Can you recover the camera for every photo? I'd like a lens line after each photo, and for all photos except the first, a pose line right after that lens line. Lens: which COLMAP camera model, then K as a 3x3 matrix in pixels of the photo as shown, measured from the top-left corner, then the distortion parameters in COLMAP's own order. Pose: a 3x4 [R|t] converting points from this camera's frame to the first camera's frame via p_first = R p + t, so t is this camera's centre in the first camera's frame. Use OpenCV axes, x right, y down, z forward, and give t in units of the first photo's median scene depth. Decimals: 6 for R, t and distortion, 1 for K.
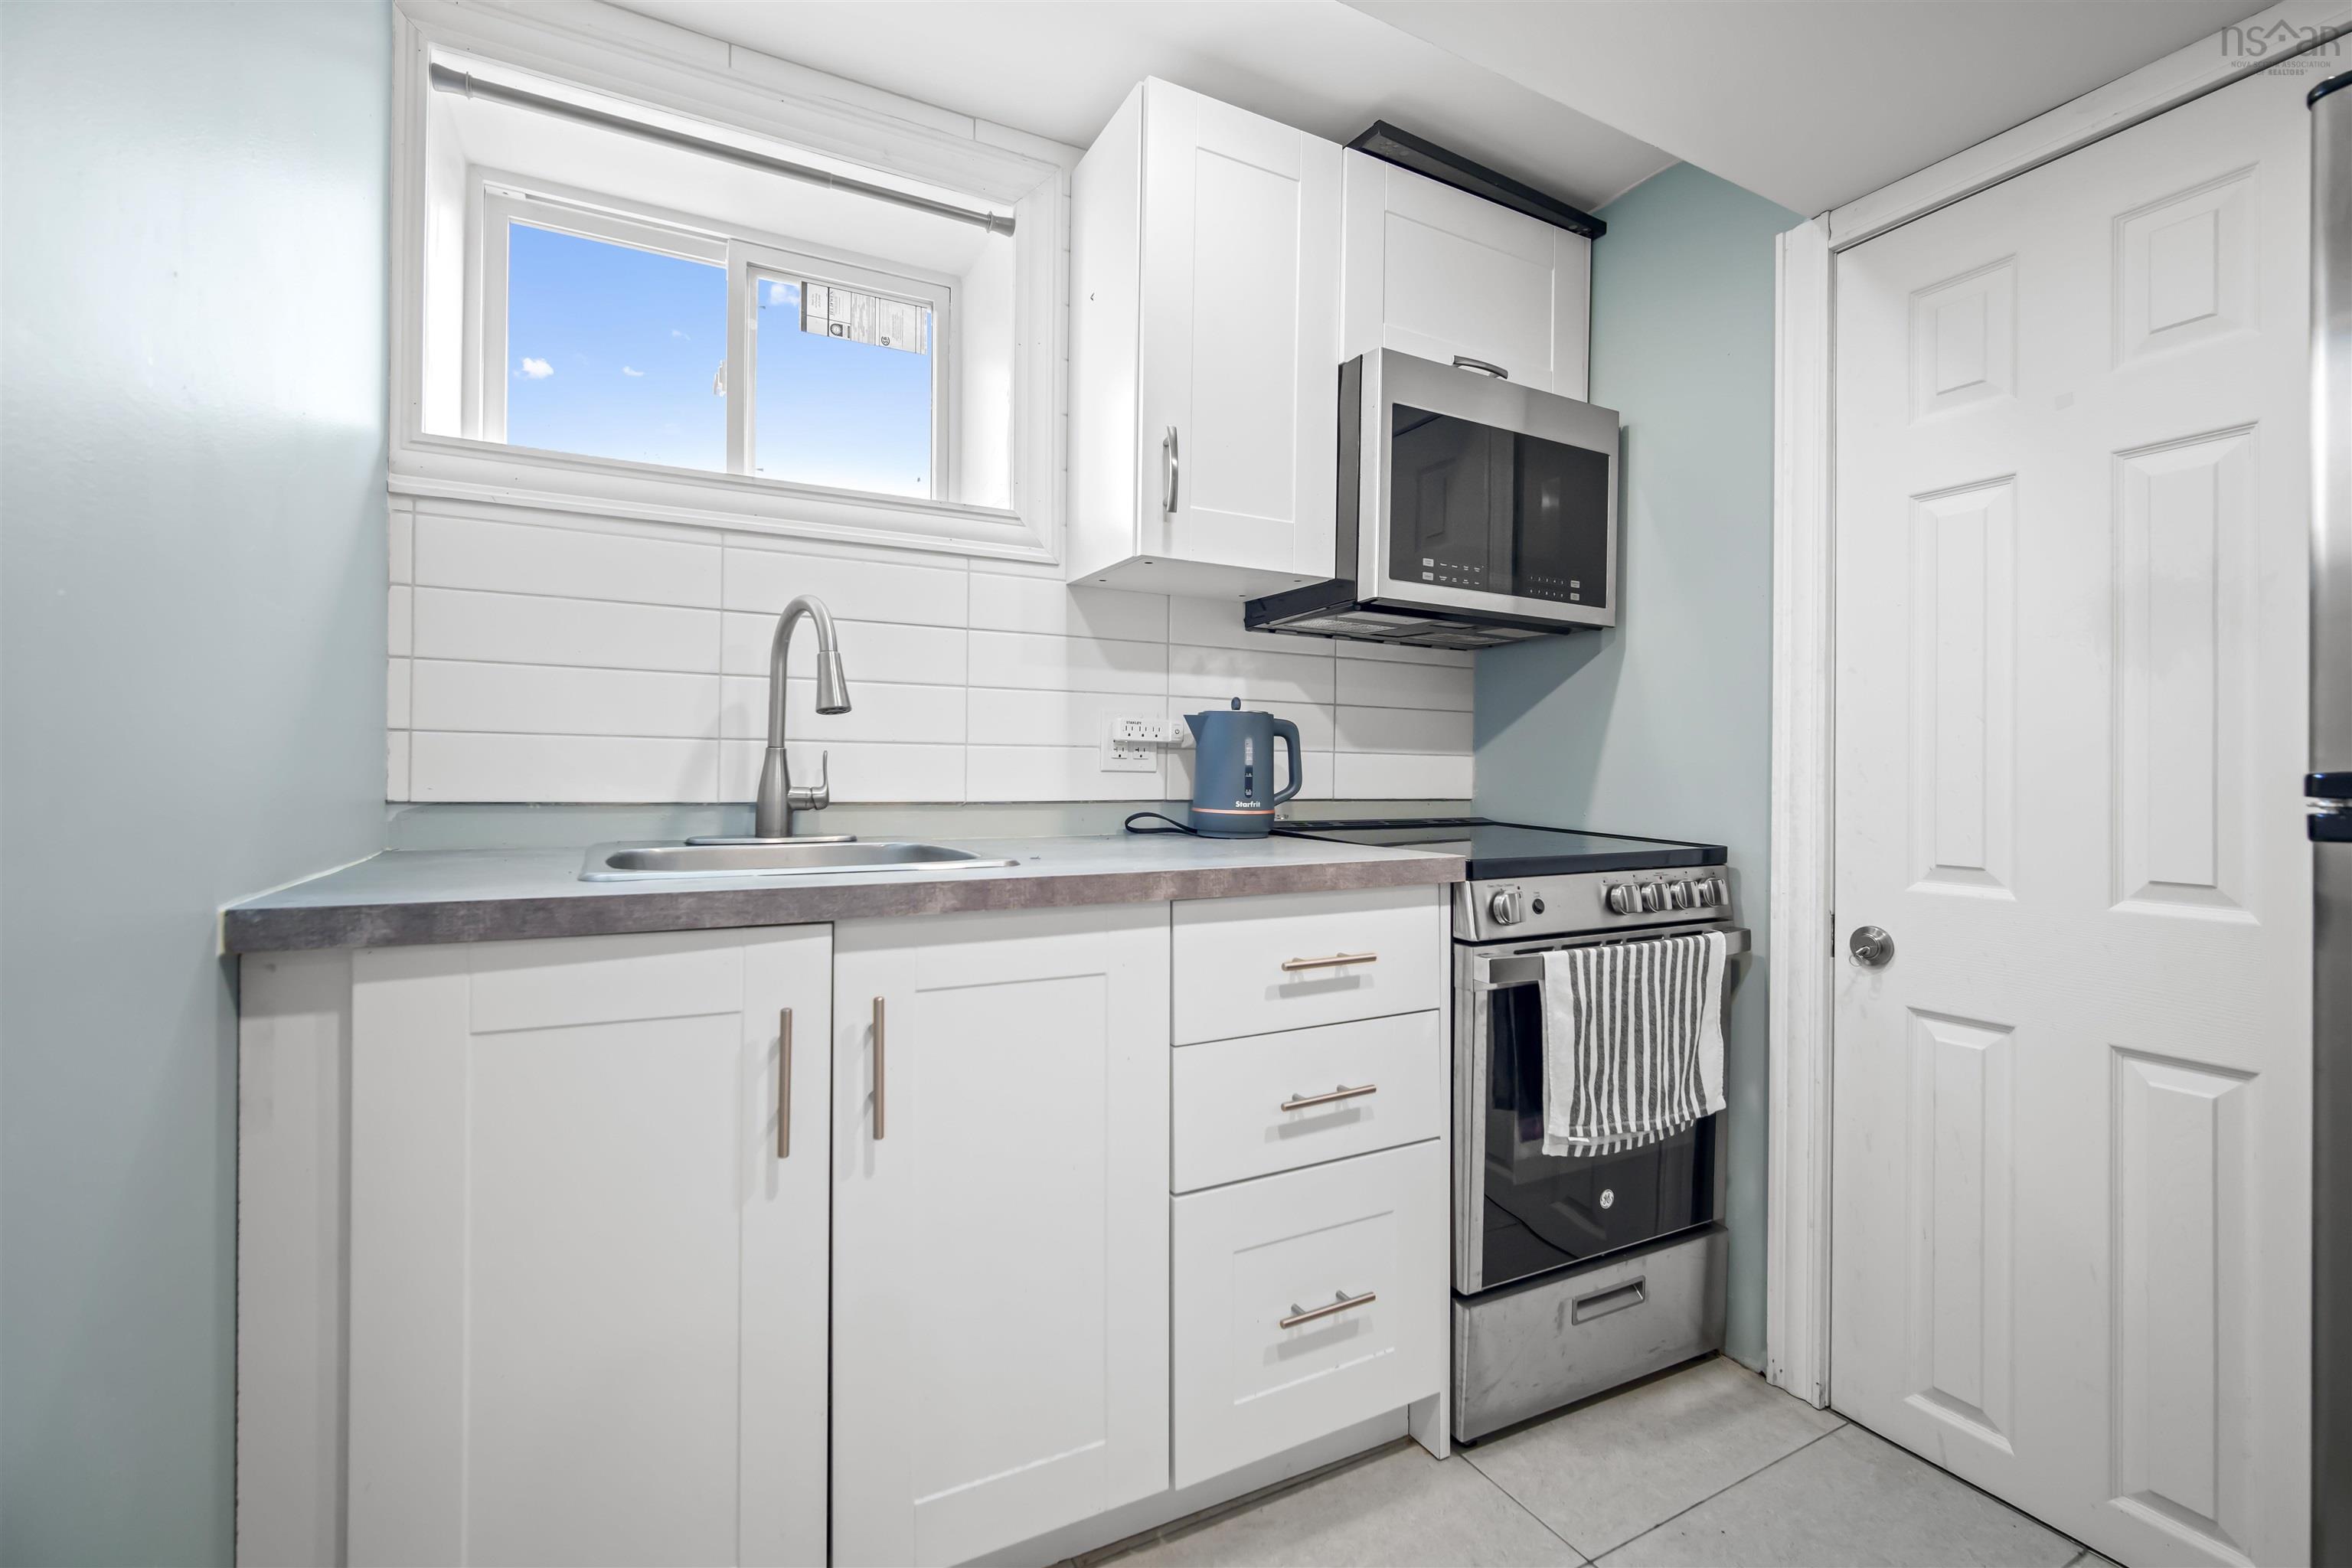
lens RADIAL K [[1039.3, 0, 1174.9], [0, 1039.3, 770.1], [0, 0, 1]] dist [-0.009964, -0.000150]
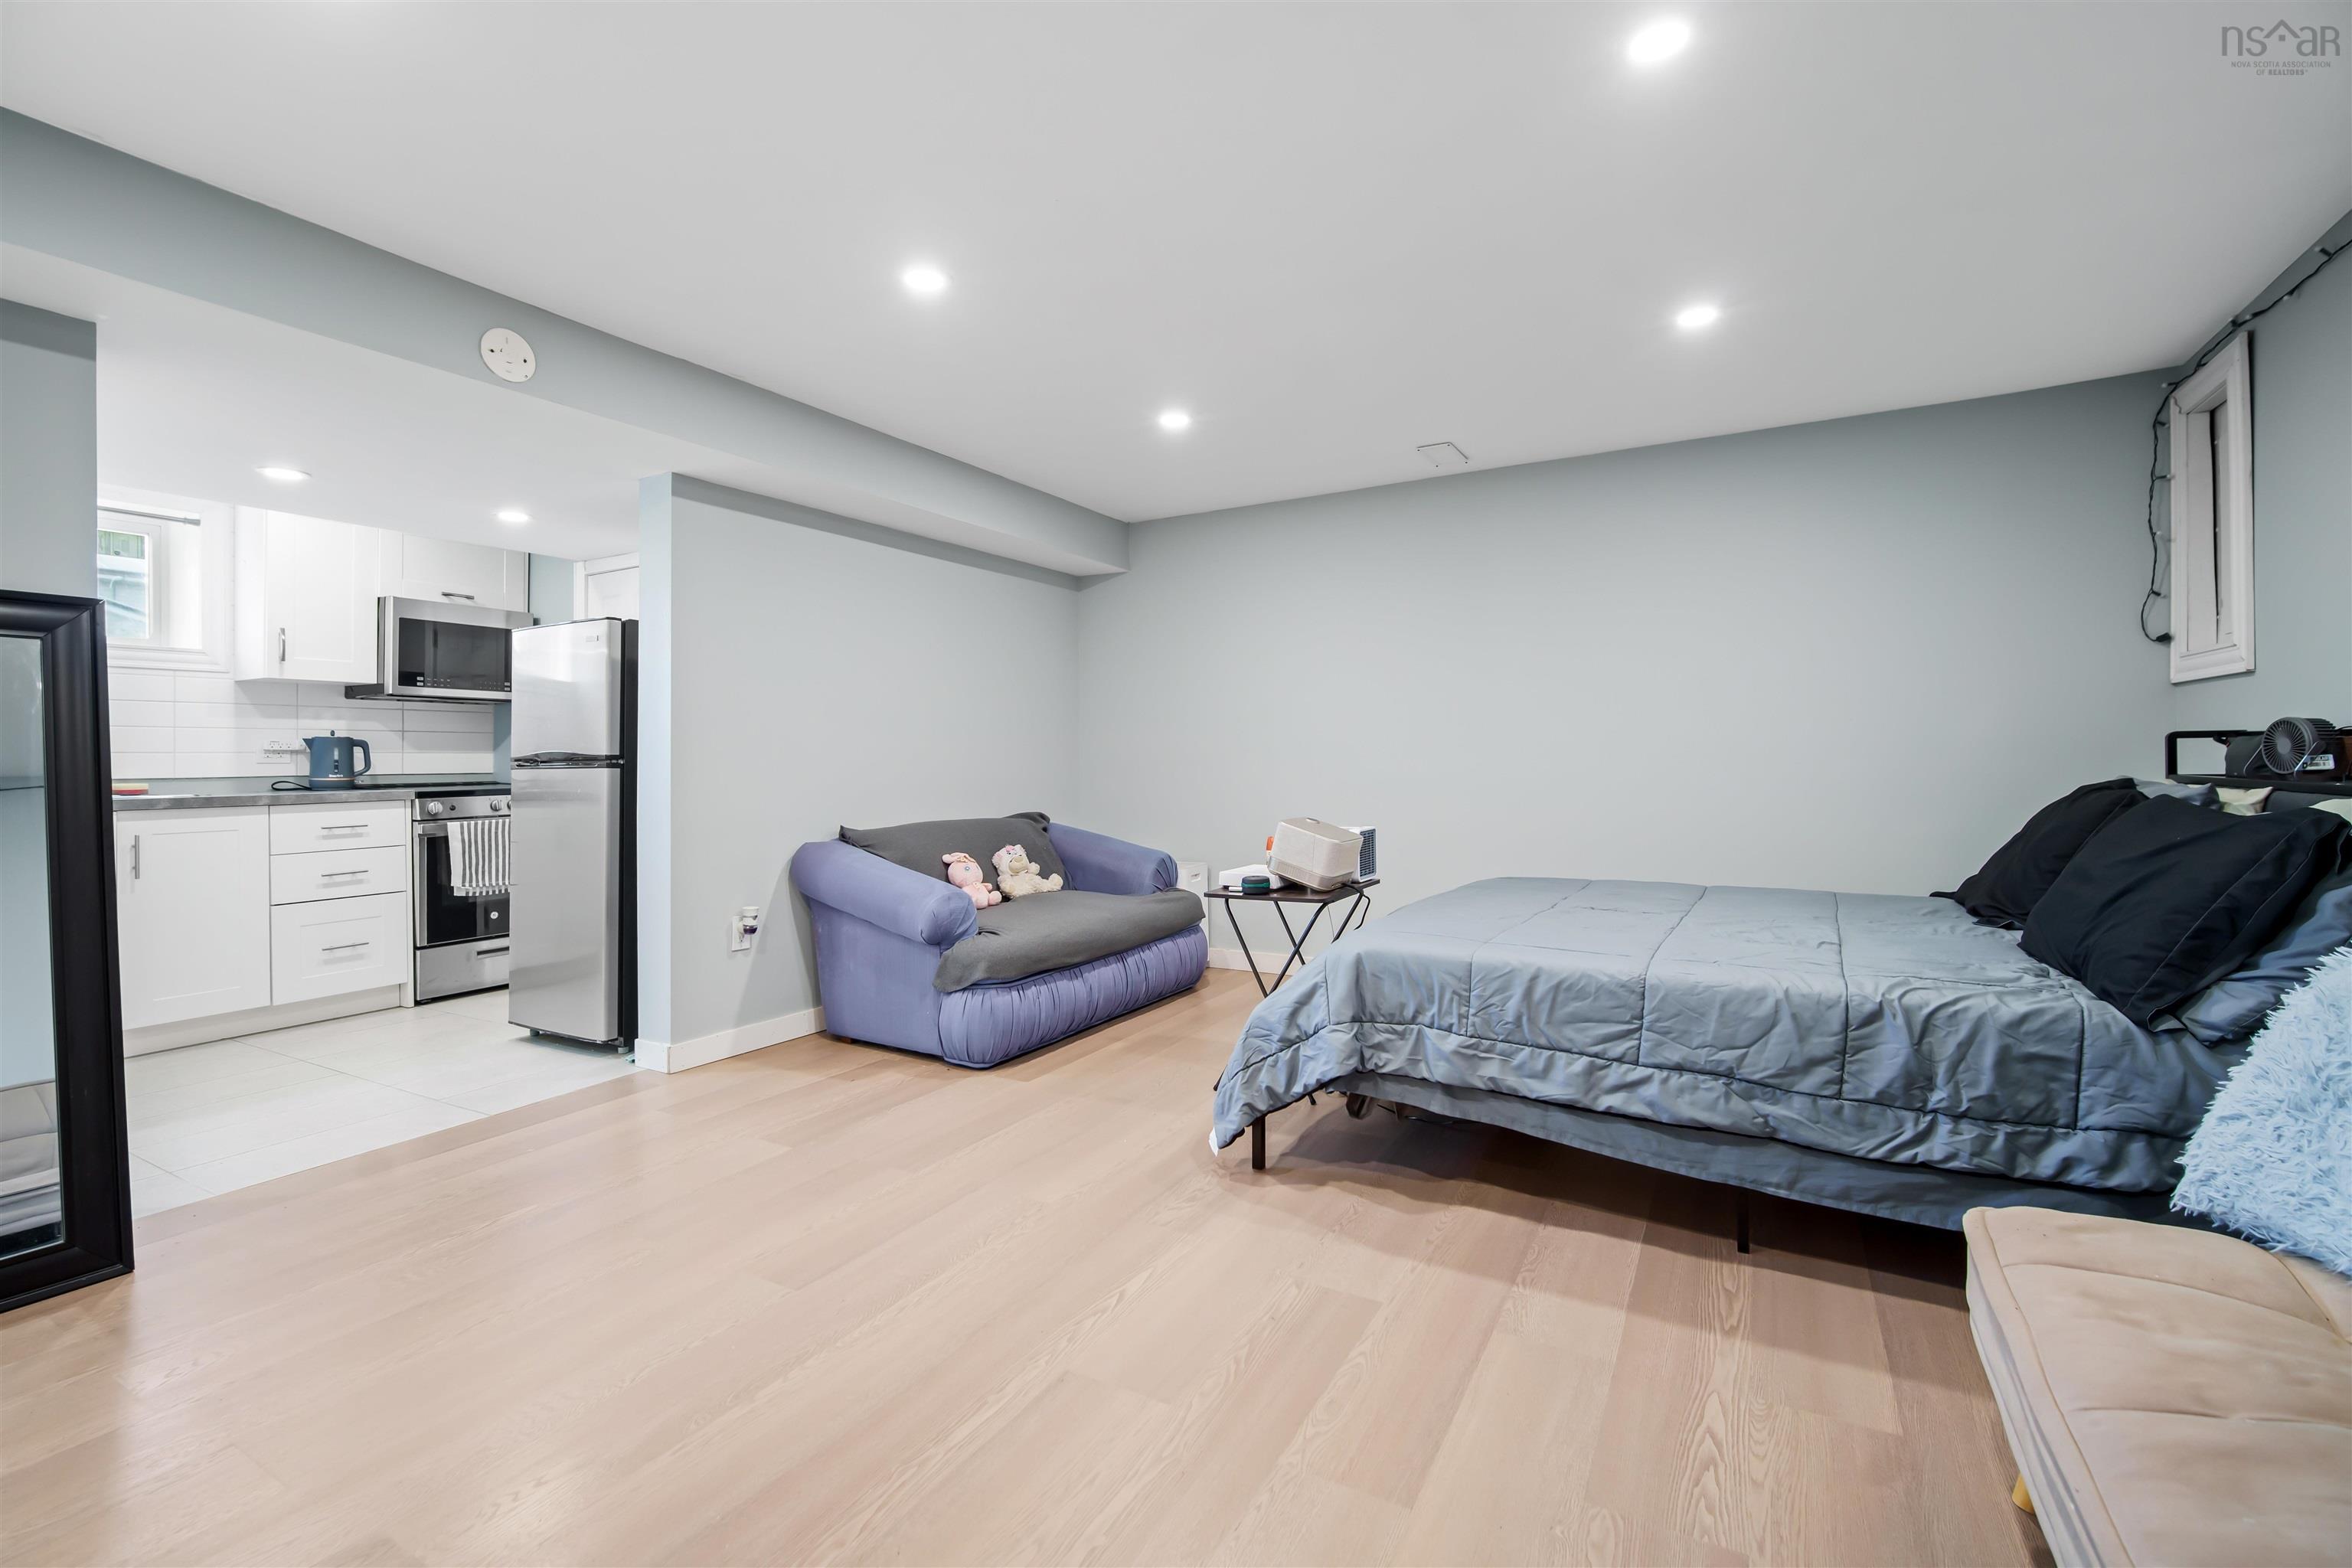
lens RADIAL K [[1038.9, 0, 1180.7], [0, 1038.9, 746.6], [0, 0, 1]] dist [-0.001243, -0.000210]
pose [[0.843697, -0.011421, 0.536698, 0.492659], [0.018440, 0.999800, -0.007712, 0.023176], [-0.536503, 0.016403, 0.843739, -2.362426]]
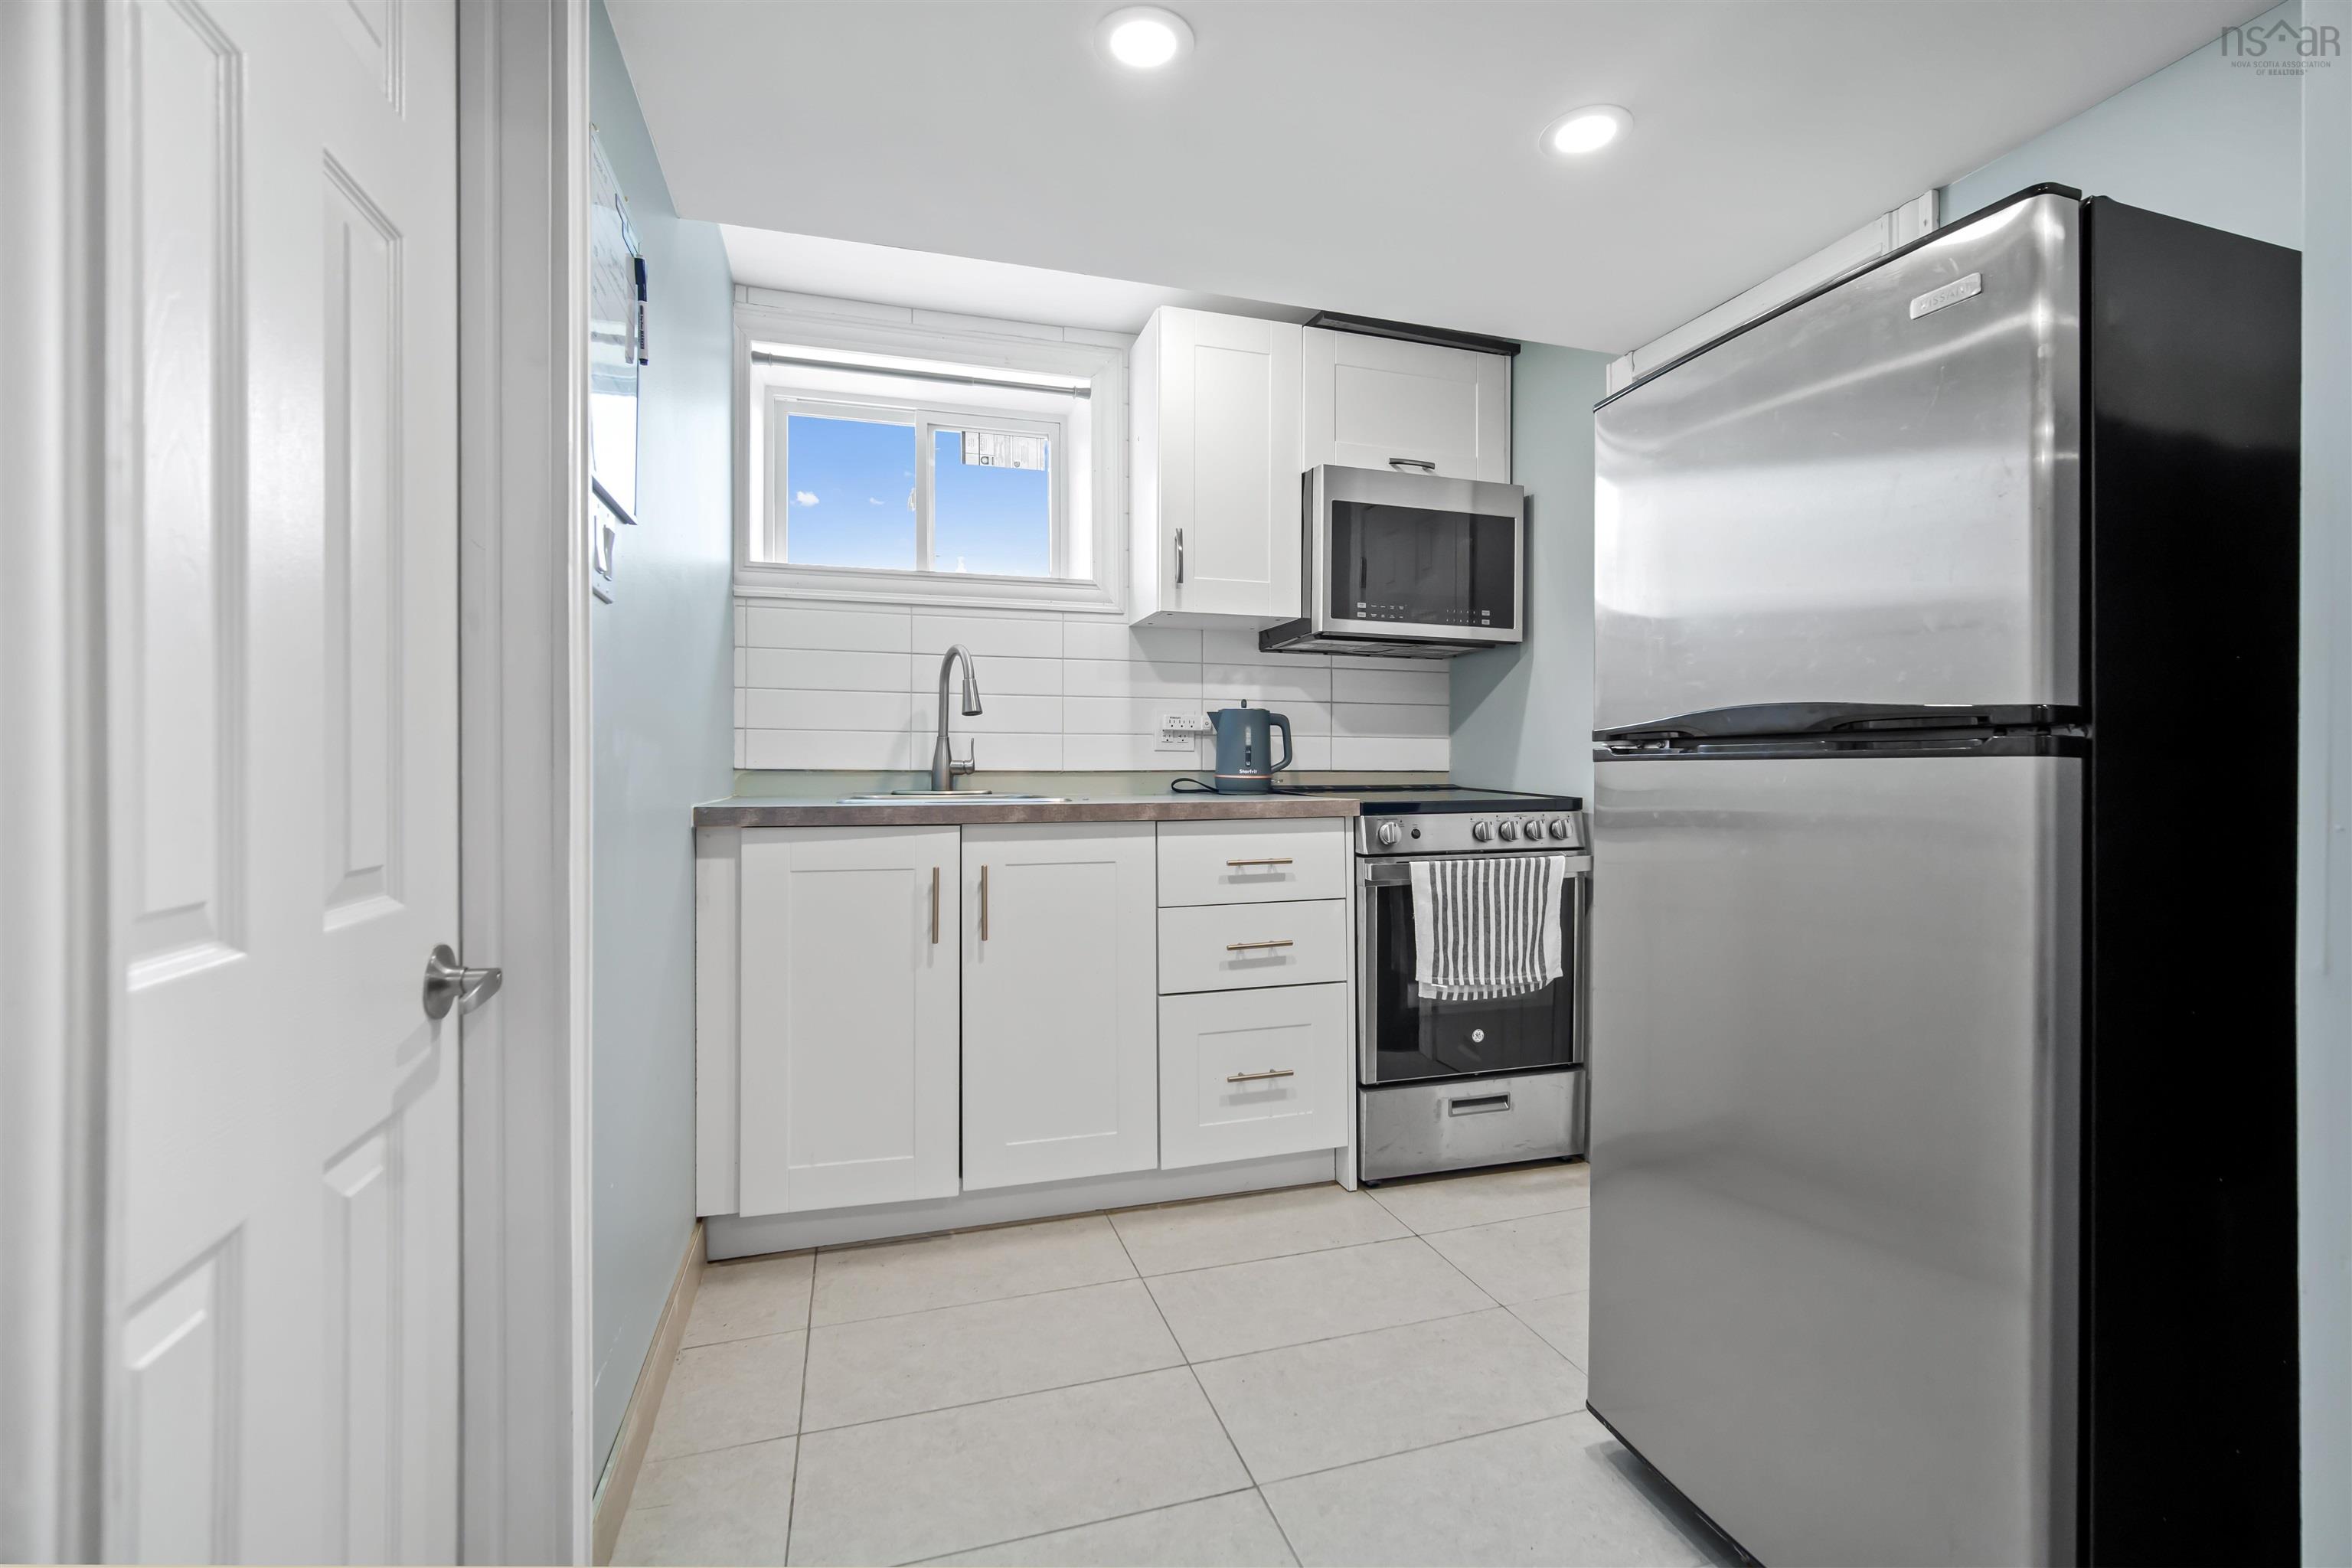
lens RADIAL K [[1039.3, 0, 1174.9], [0, 1039.3, 770.1], [0, 0, 1]] dist [-0.009964, -0.000150]
pose [[0.981980, -0.008083, -0.188814, 0.284135], [0.008461, 0.999963, 0.001195, 0.032547], [0.188797, -0.002771, 0.982012, -0.541546]]
